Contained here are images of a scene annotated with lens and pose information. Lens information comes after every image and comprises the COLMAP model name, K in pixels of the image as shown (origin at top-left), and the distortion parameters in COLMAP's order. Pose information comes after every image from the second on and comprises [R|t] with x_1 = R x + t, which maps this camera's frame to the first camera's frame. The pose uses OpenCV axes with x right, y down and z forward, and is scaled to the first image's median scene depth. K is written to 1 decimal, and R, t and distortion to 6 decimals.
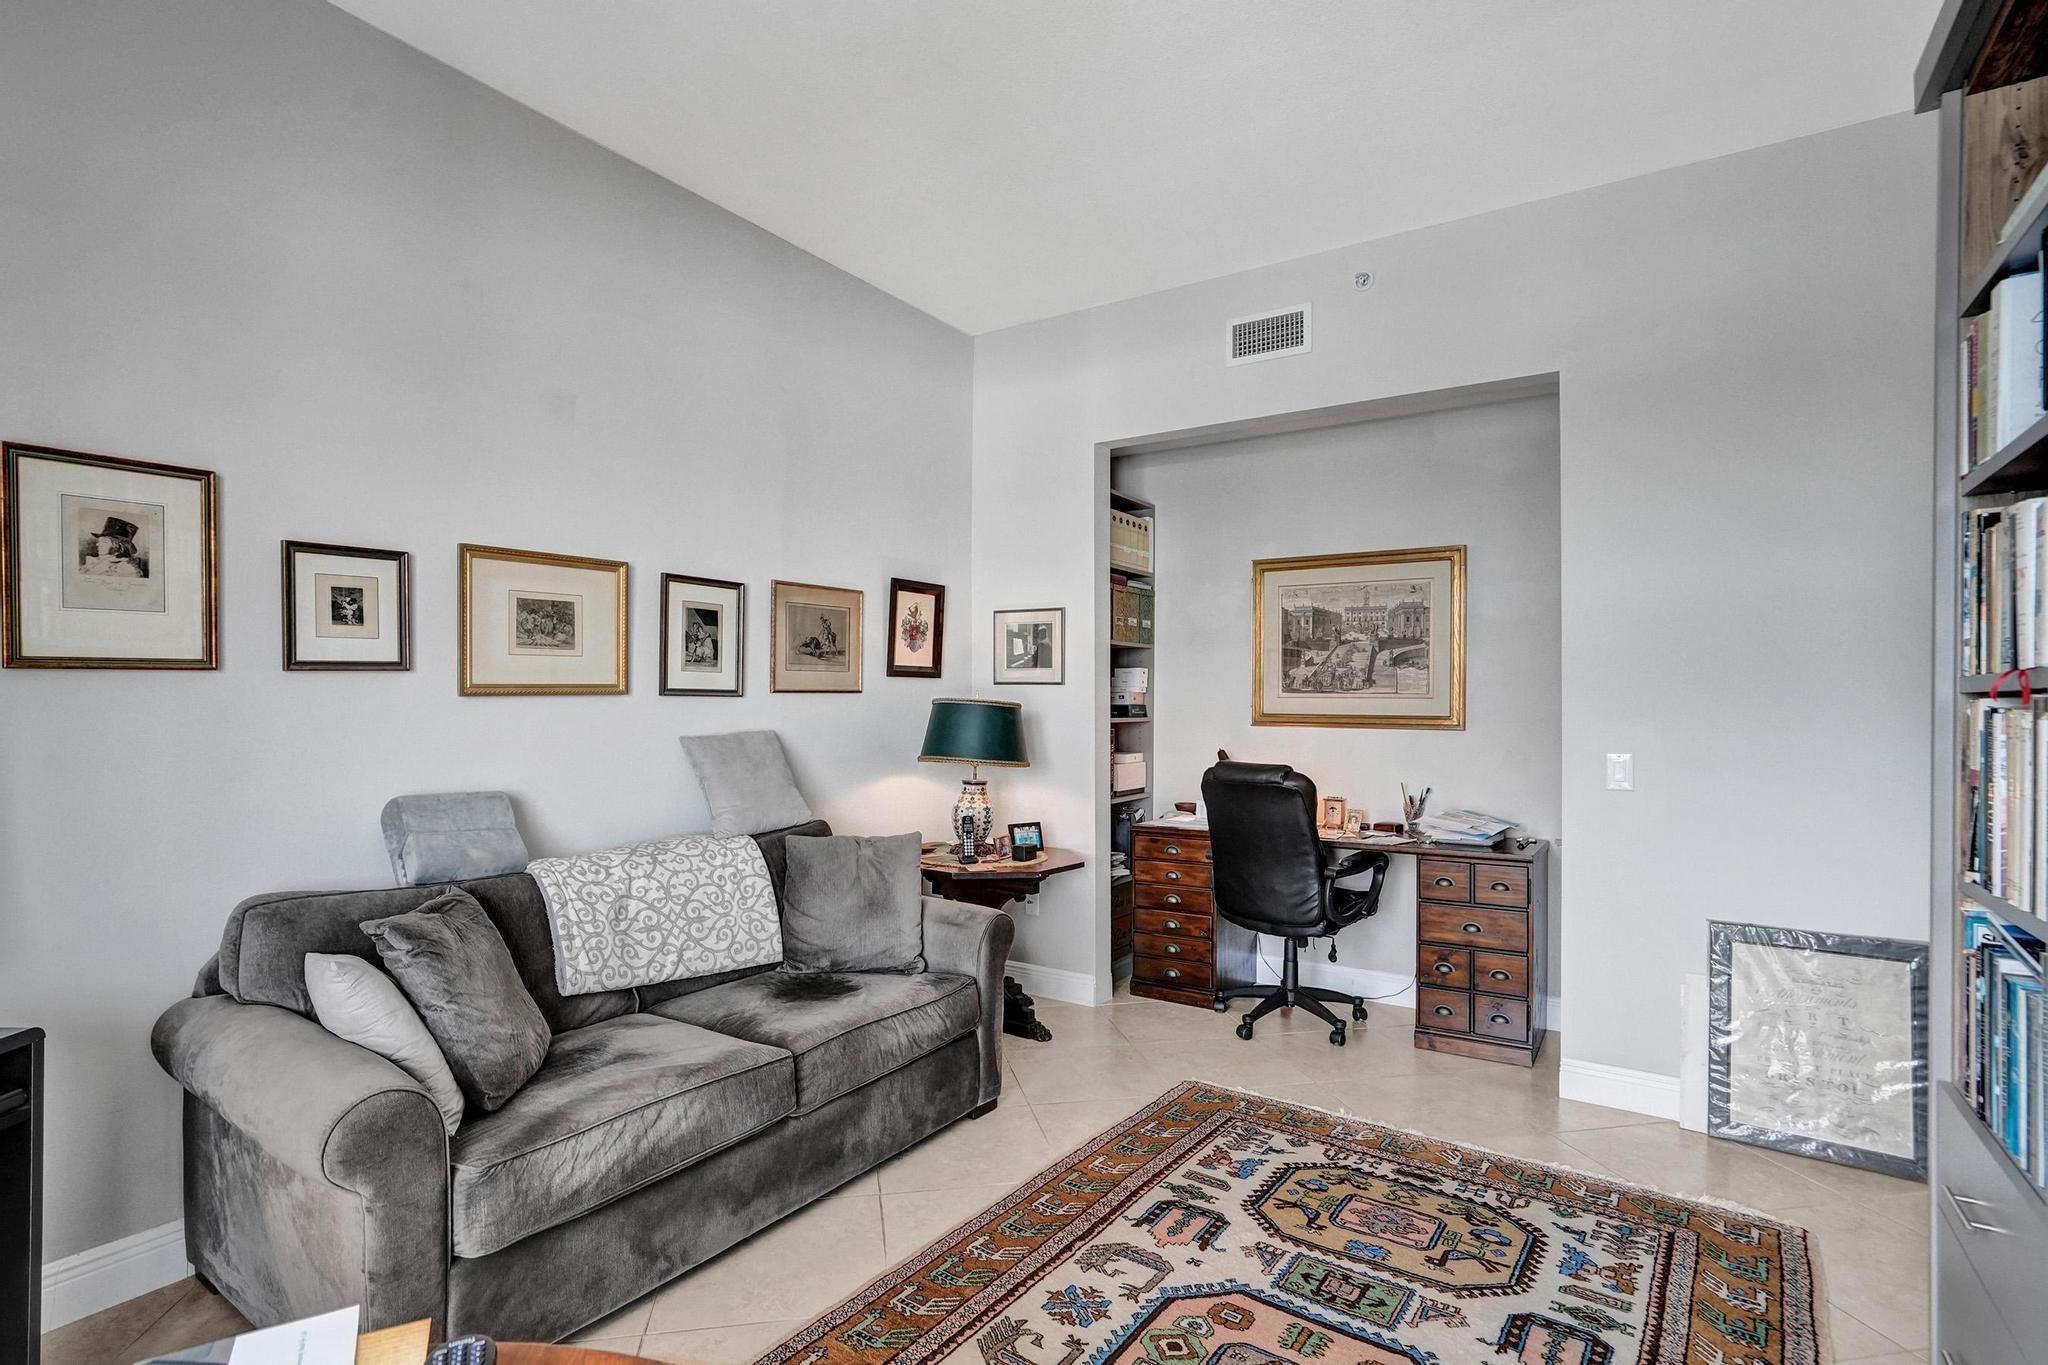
lens RADIAL K [[986.9, 0, 1025.8], [0, 986.9, 690.5], [0, 0, 1]] dist [-0.037289, 0.001065]
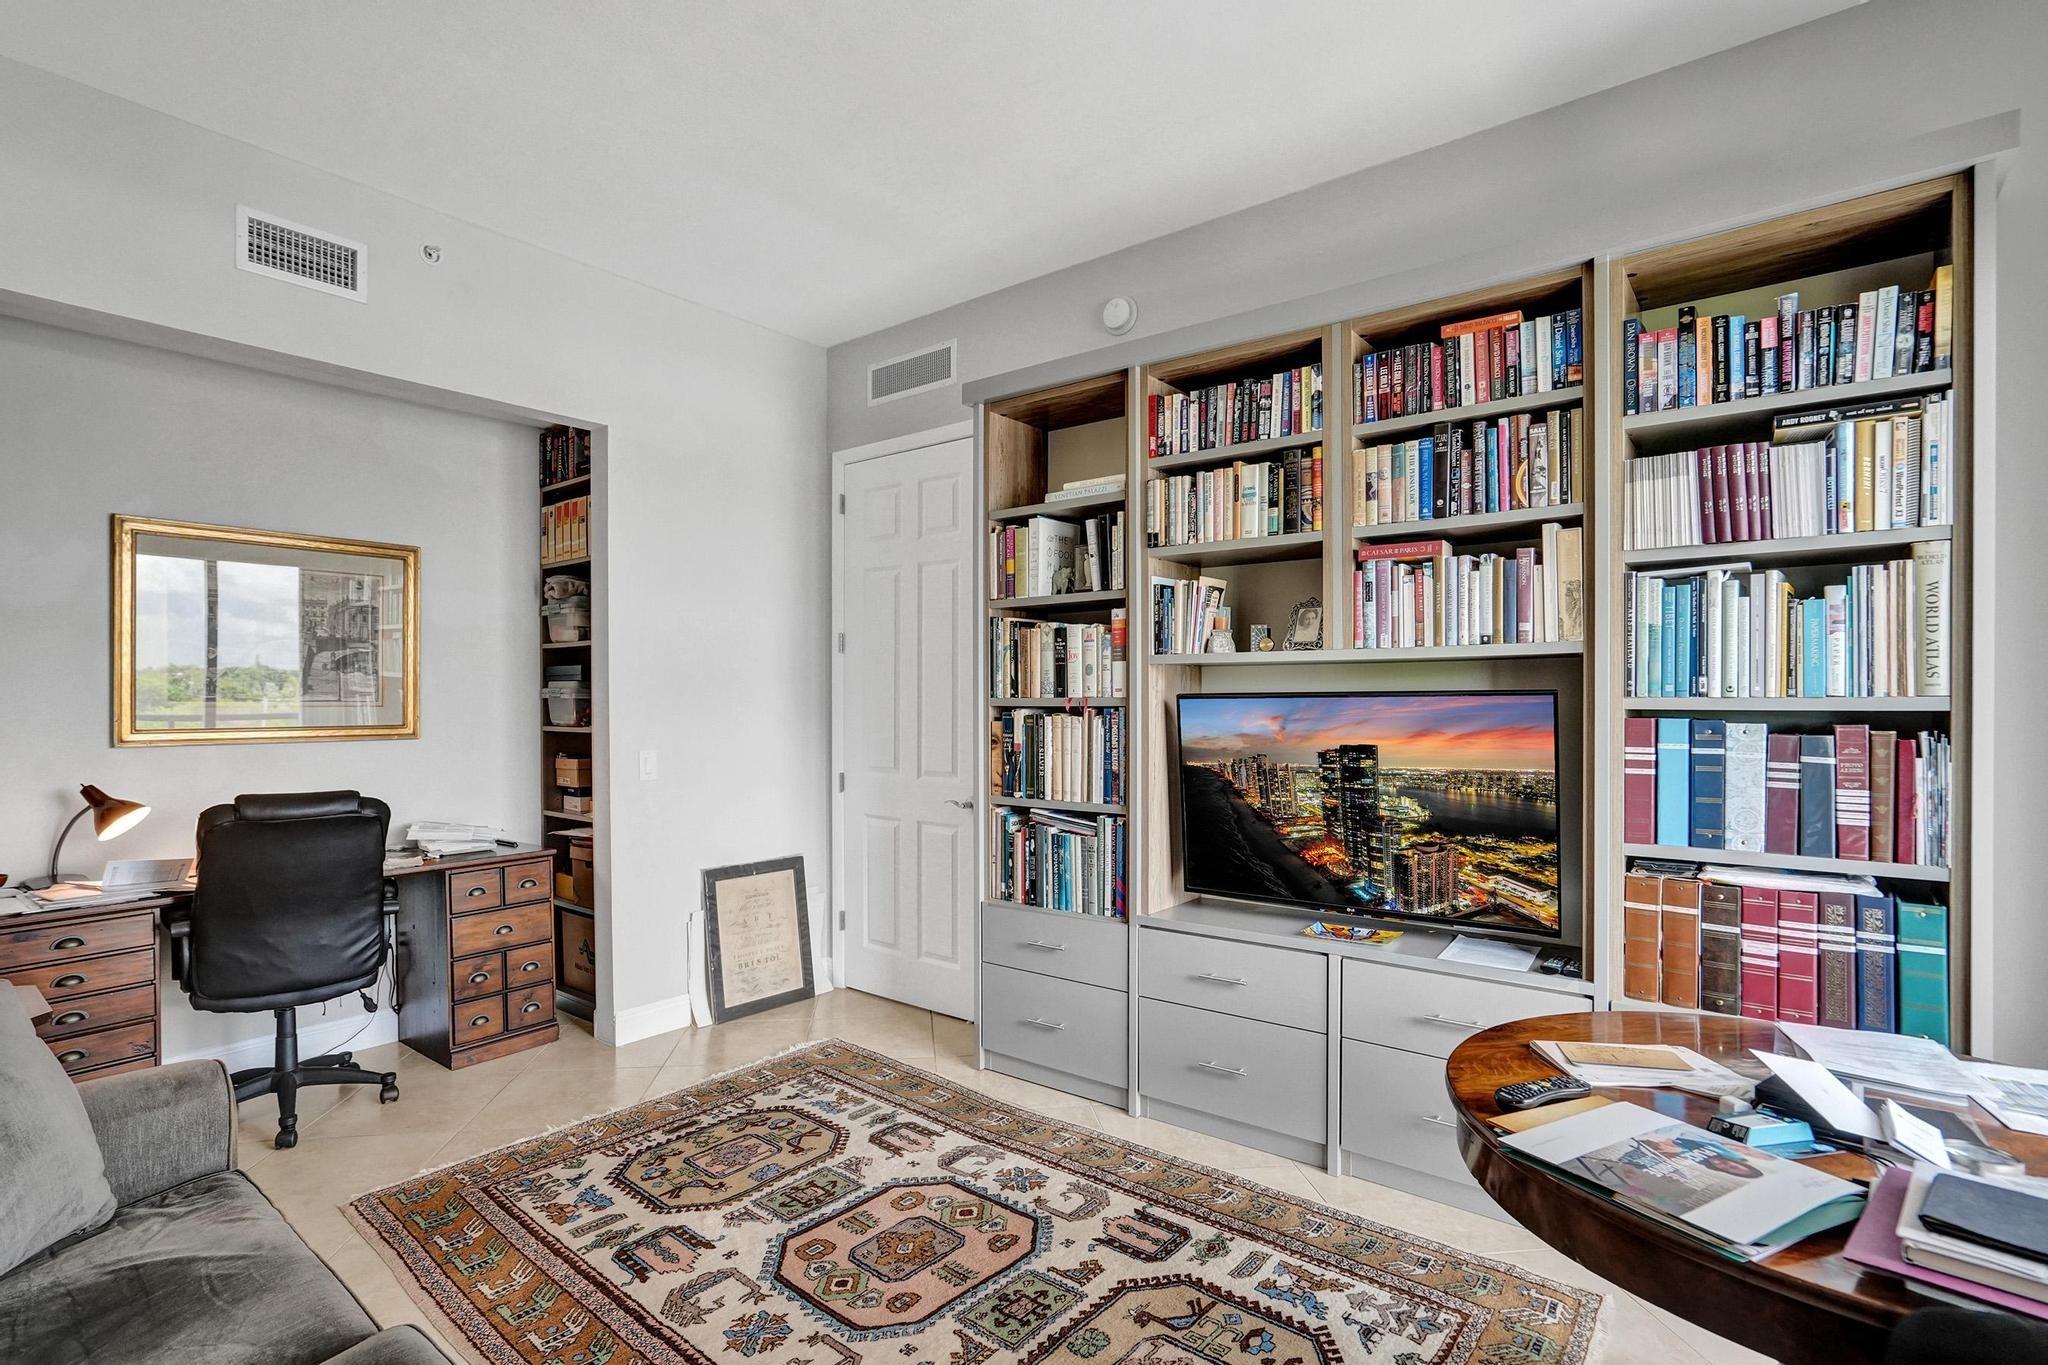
lens RADIAL K [[986.9, 0, 1025.8], [0, 986.9, 690.5], [0, 0, 1]] dist [-0.037289, 0.001065]
pose [[0.055925, -0.001862, 0.998433, -0.665680], [-0.010644, 0.999940, 0.002461, -0.022613], [-0.998378, -0.010765, 0.055902, 0.488557]]
